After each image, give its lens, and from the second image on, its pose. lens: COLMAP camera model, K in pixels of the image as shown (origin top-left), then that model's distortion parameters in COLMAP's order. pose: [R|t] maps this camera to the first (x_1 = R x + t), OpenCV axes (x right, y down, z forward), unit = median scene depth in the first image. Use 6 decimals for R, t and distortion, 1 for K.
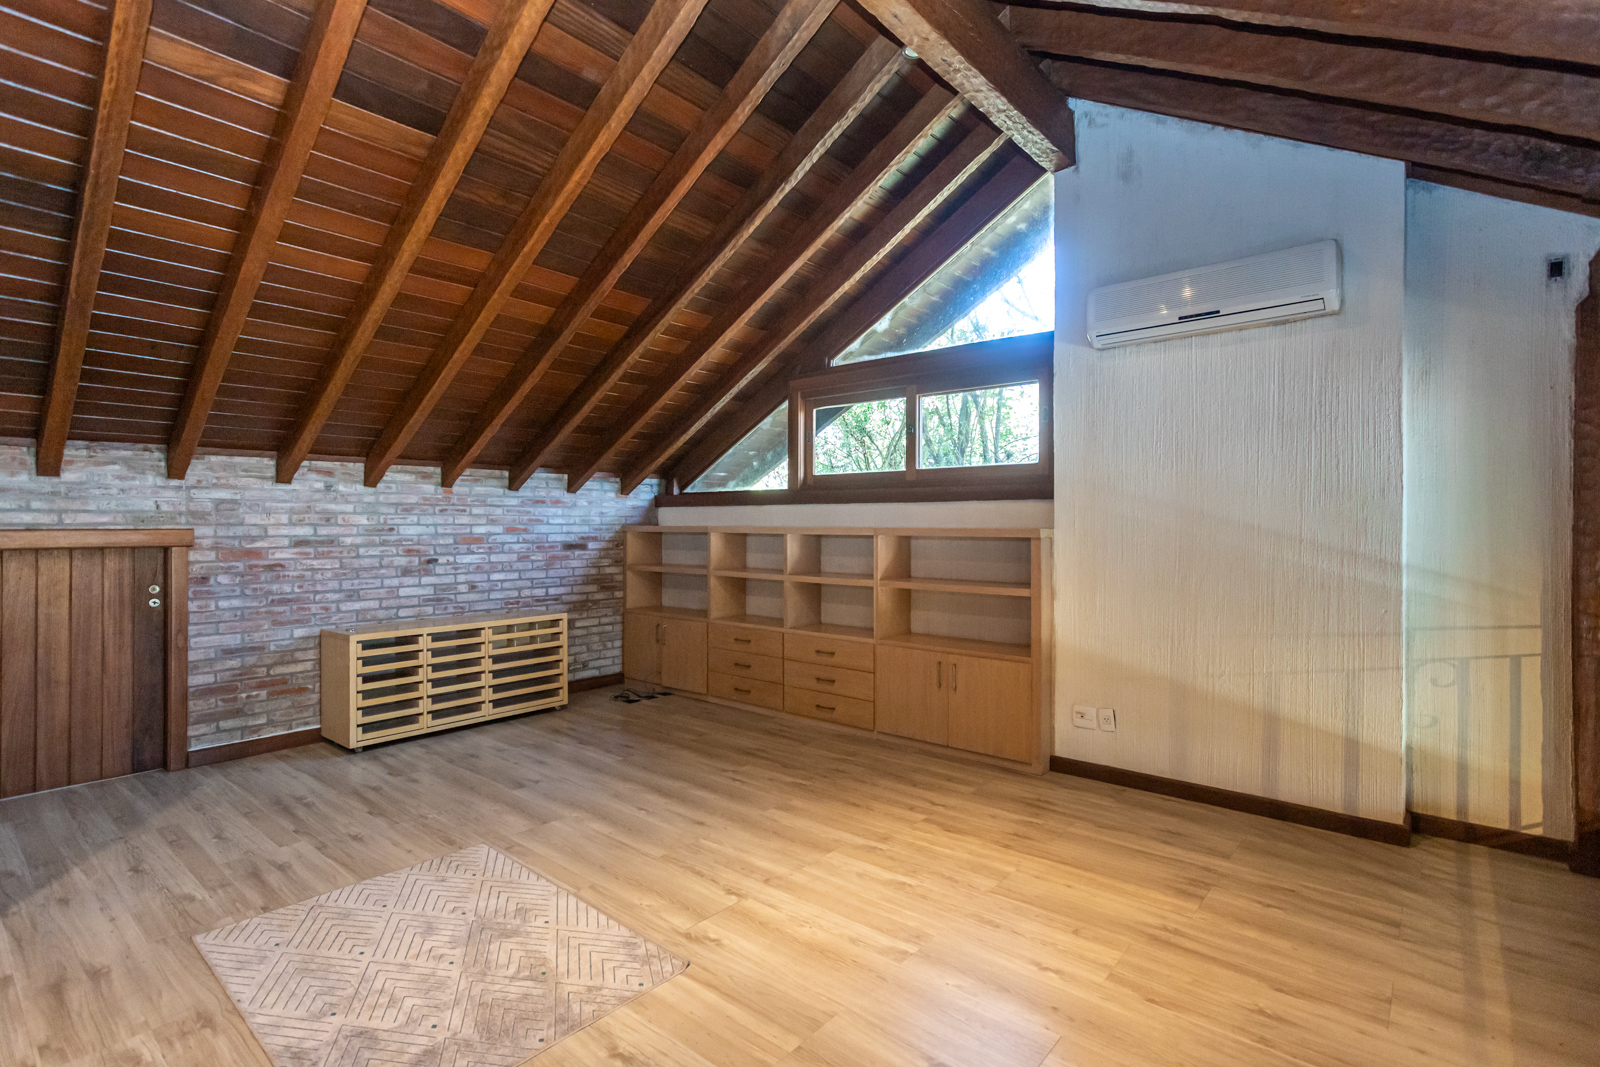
lens RADIAL K [[757.9, 0, 812.8], [0, 757.9, 525.0], [0, 0, 1]] dist [-0.004907, 0.004441]
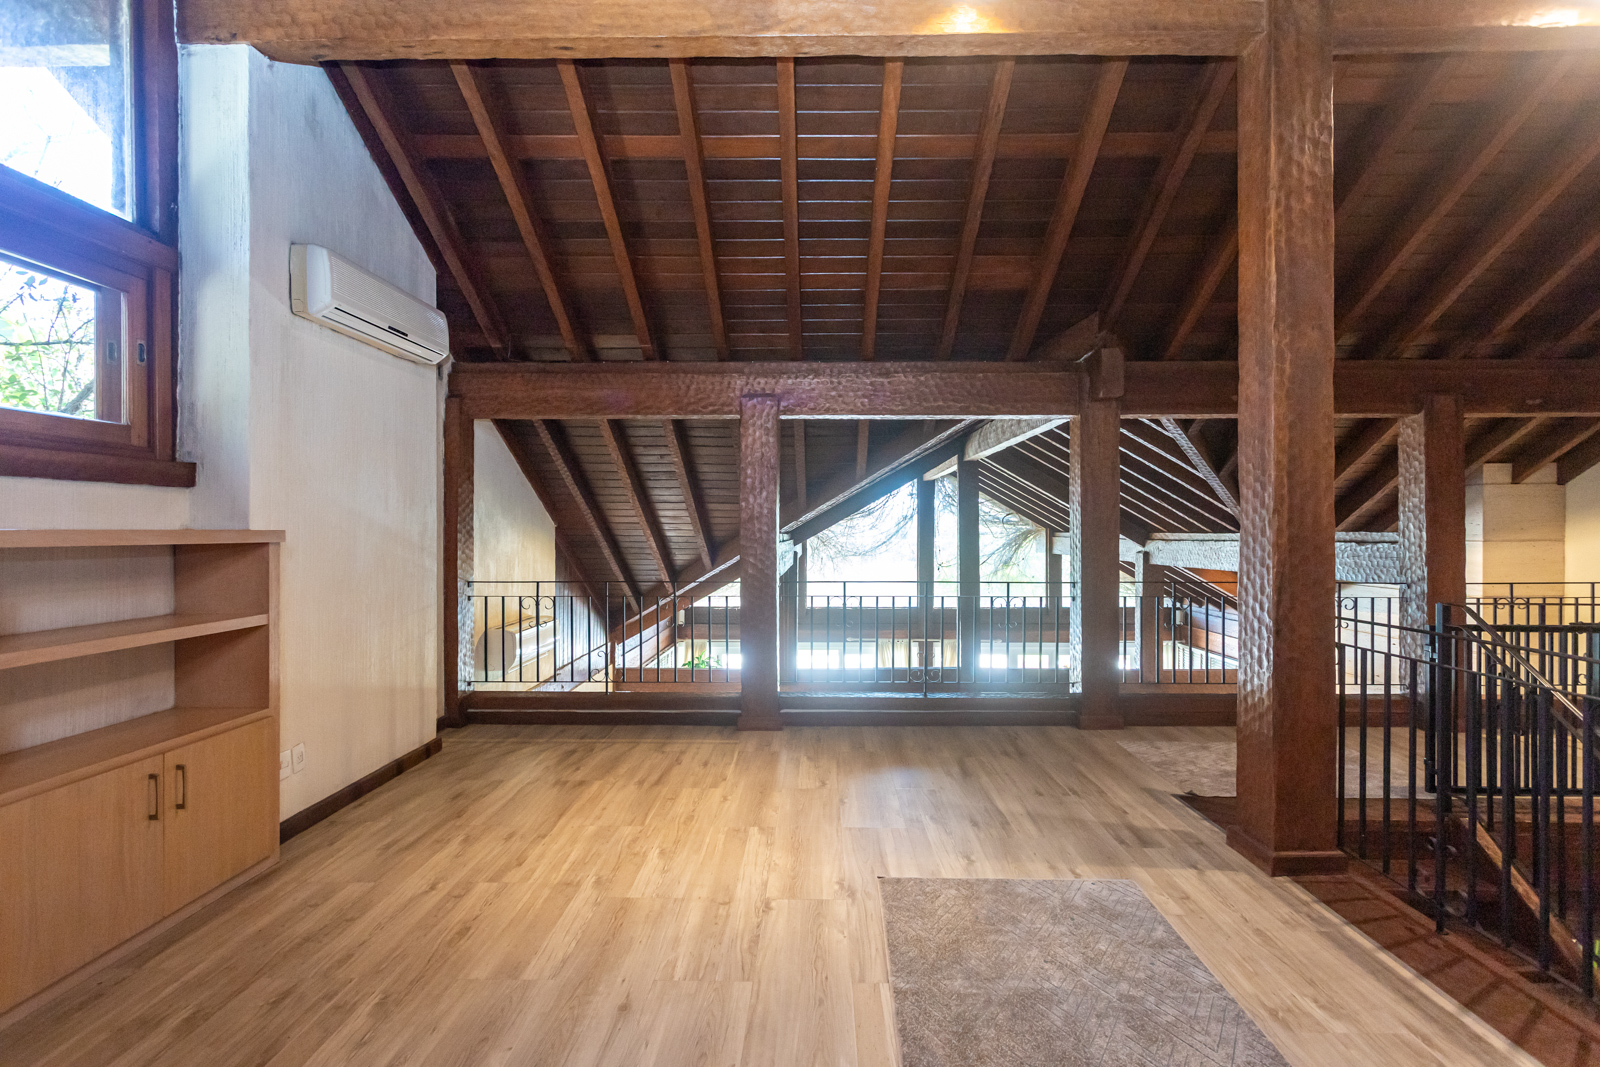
lens RADIAL K [[757.9, 0, 795.9], [0, 757.9, 535.5], [0, 0, 1]] dist [-0.004907, 0.004441]
pose [[-0.615089, -0.005855, 0.788436, -0.591757], [0.000937, 0.999966, 0.008156, 0.004718], [-0.788457, 0.005755, -0.615063, 1.046281]]
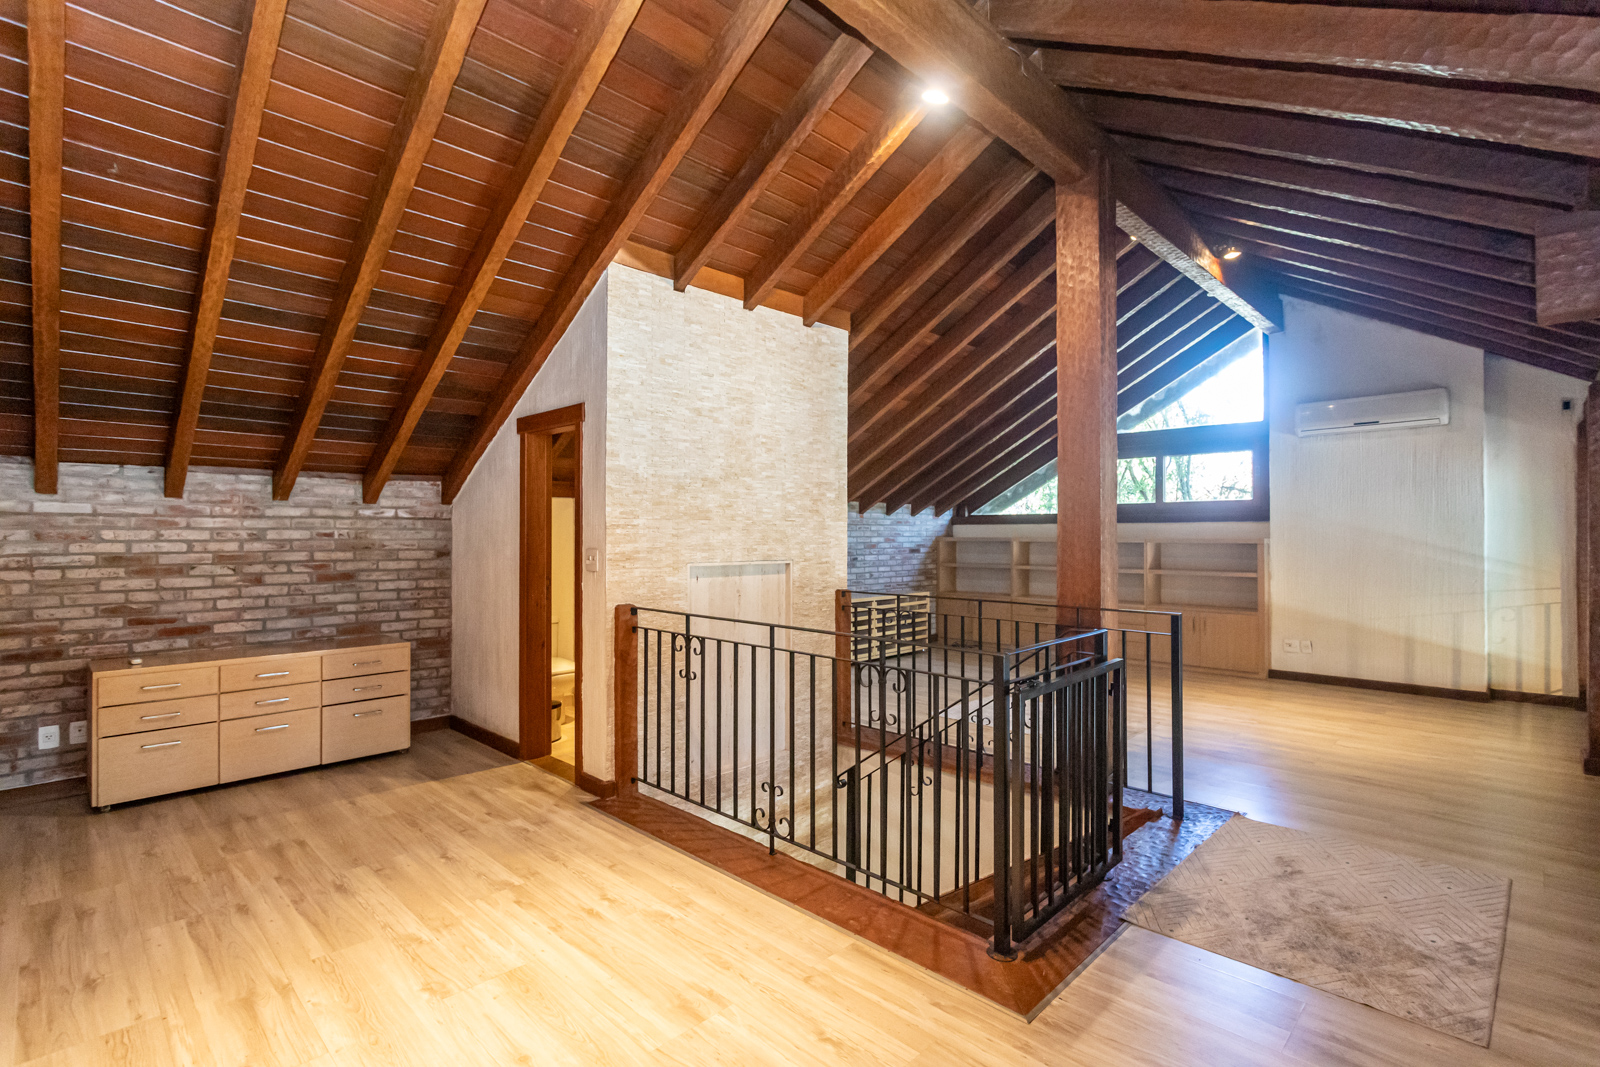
lens RADIAL K [[757.9, 0, 801.4], [0, 757.9, 530.5], [0, 0, 1]] dist [-0.004907, 0.004441]
pose [[0.996665, -0.002642, -0.081559, -0.614934], [0.002056, 0.999971, -0.007266, -0.002761], [0.081576, 0.007075, 0.996642, -0.821267]]
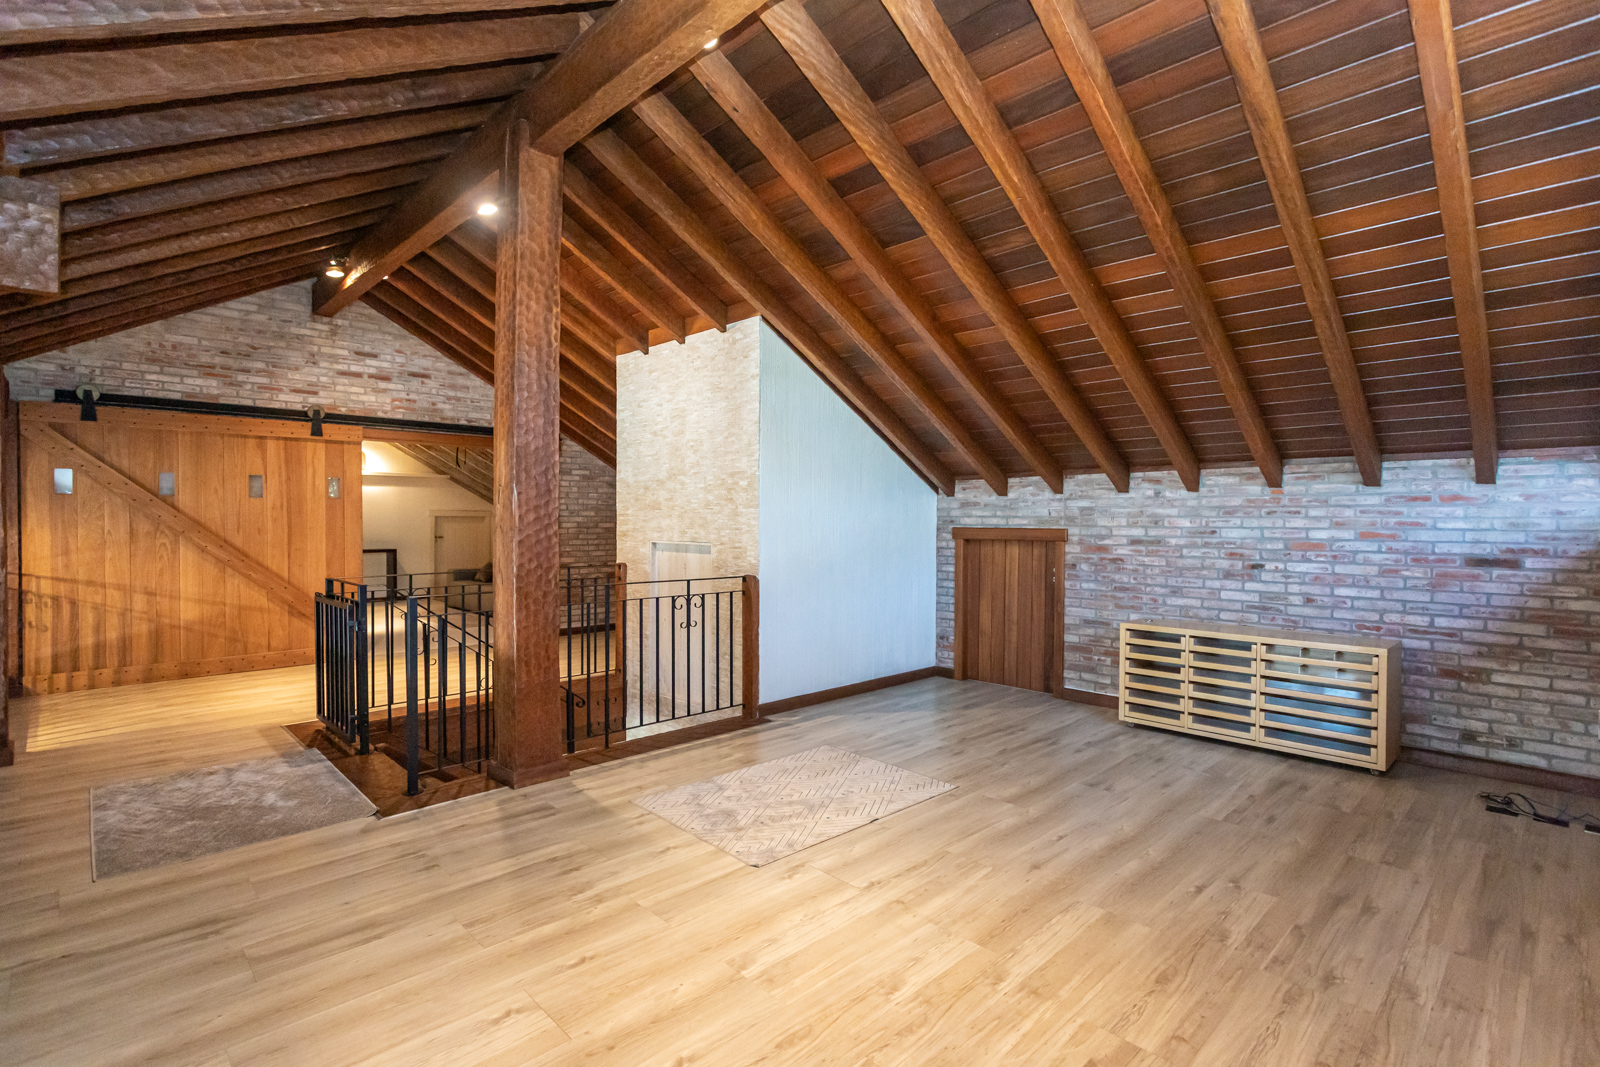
lens RADIAL K [[757.9, 0, 811.1], [0, 757.9, 531.9], [0, 0, 1]] dist [-0.004907, 0.004441]
pose [[-0.100599, 0.014128, -0.994827, 0.620633], [-0.007443, 0.999861, 0.014952, -0.006863], [0.994899, 0.008908, -0.100480, 0.681848]]
